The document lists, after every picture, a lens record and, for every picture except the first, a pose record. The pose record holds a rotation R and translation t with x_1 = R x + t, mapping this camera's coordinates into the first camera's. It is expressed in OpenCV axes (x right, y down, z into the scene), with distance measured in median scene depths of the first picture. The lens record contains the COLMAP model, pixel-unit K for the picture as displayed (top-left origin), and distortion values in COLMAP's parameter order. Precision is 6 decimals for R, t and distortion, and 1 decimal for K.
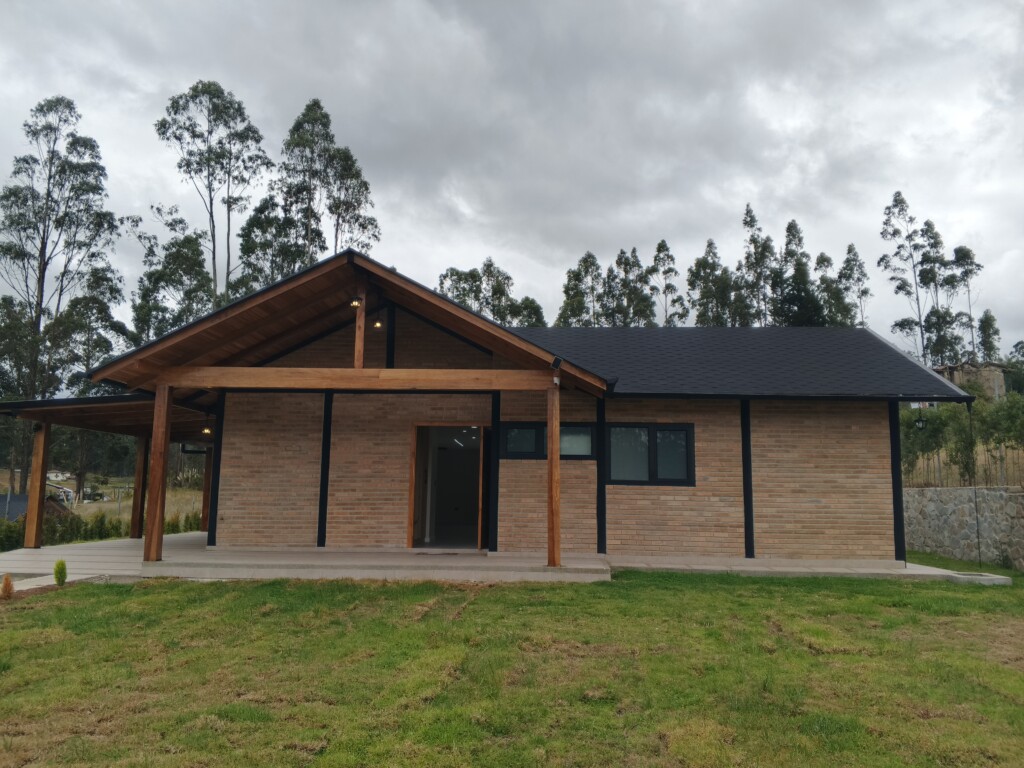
lens RADIAL K [[812.9, 0, 508.2], [0, 812.9, 382.2], [0, 0, 1]] dist [0.082647, -0.109785]
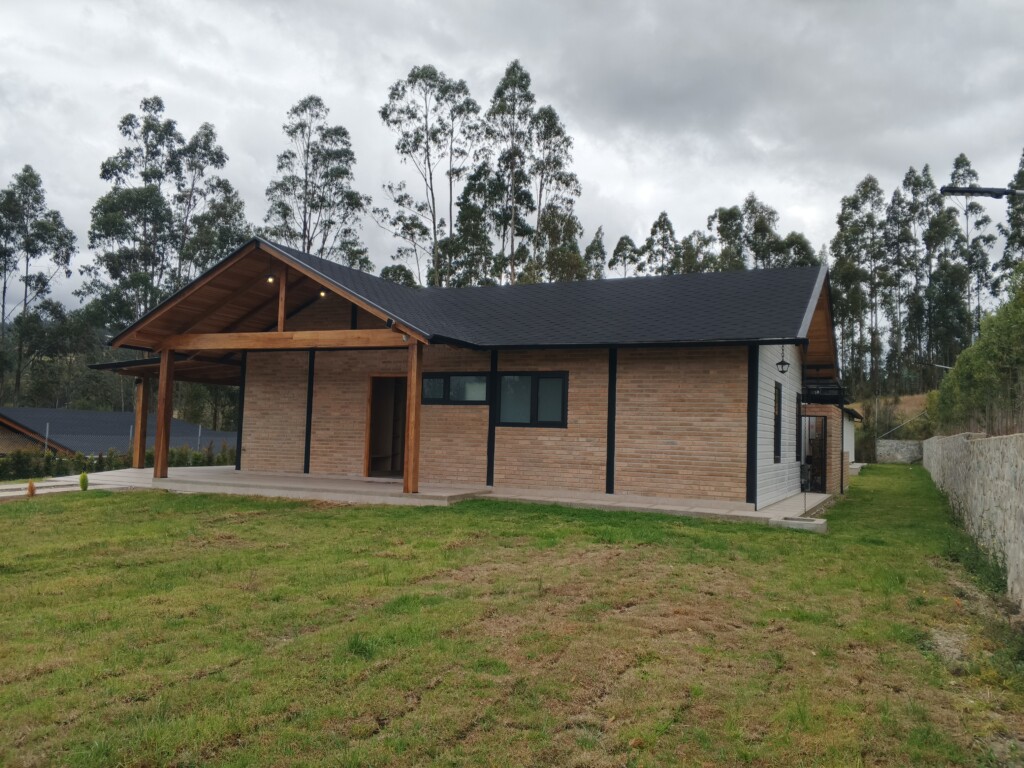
lens RADIAL K [[812.9, 0, 517.8], [0, 812.9, 389.6], [0, 0, 1]] dist [0.082647, -0.109785]
pose [[0.928071, -0.007612, -0.372325, 0.529136], [0.035452, 0.997056, 0.067984, -0.000874], [0.370711, -0.076293, 0.925609, -0.028772]]
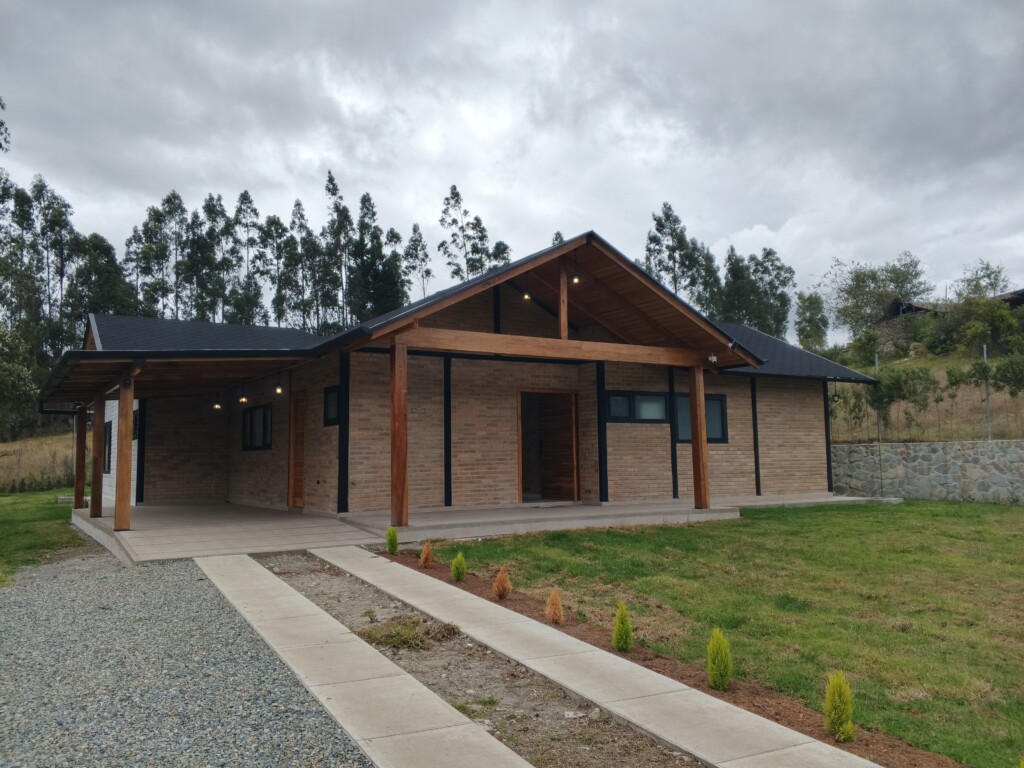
lens RADIAL K [[812.9, 0, 495.2], [0, 812.9, 380.3], [0, 0, 1]] dist [0.082647, -0.109785]
pose [[0.828703, 0.029506, 0.558911, -0.741997], [-0.055943, 0.997975, 0.030262, 0.008321], [-0.556886, -0.056345, 0.828675, 0.125351]]
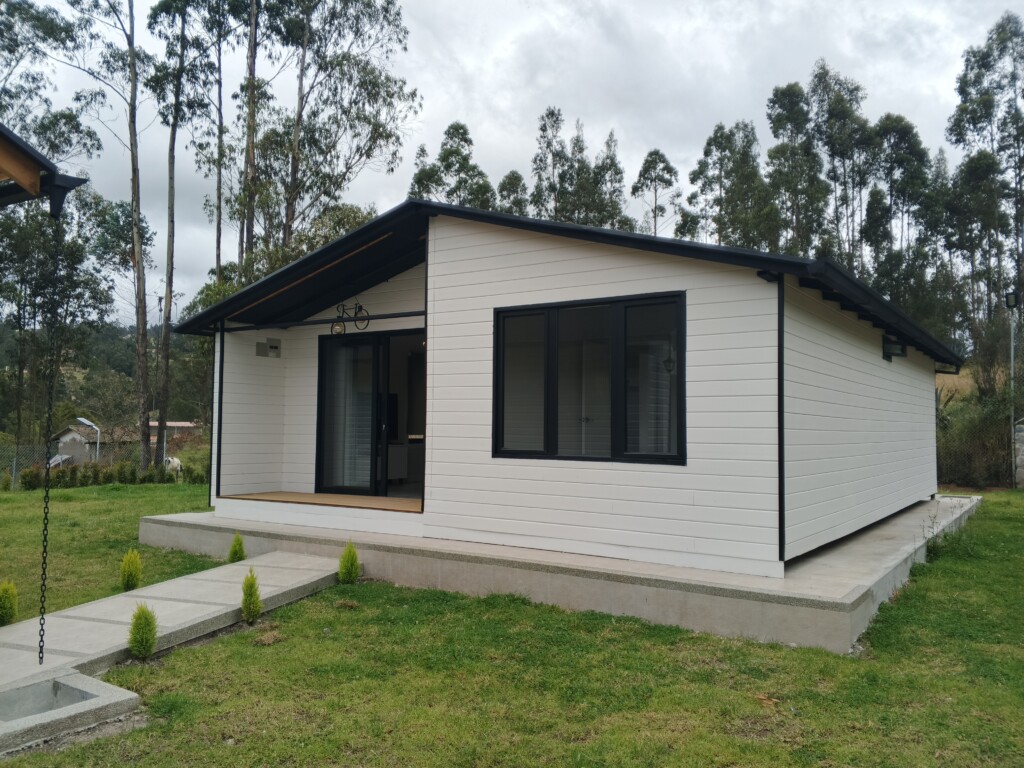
lens RADIAL K [[812.9, 0, 507.6], [0, 812.9, 383.8], [0, 0, 1]] dist [0.082647, -0.109785]
pose [[0.858146, -0.020933, -0.512979, 0.617023], [0.065501, 0.995467, 0.068952, 0.256417], [0.509210, -0.092772, 0.855627, 1.942912]]
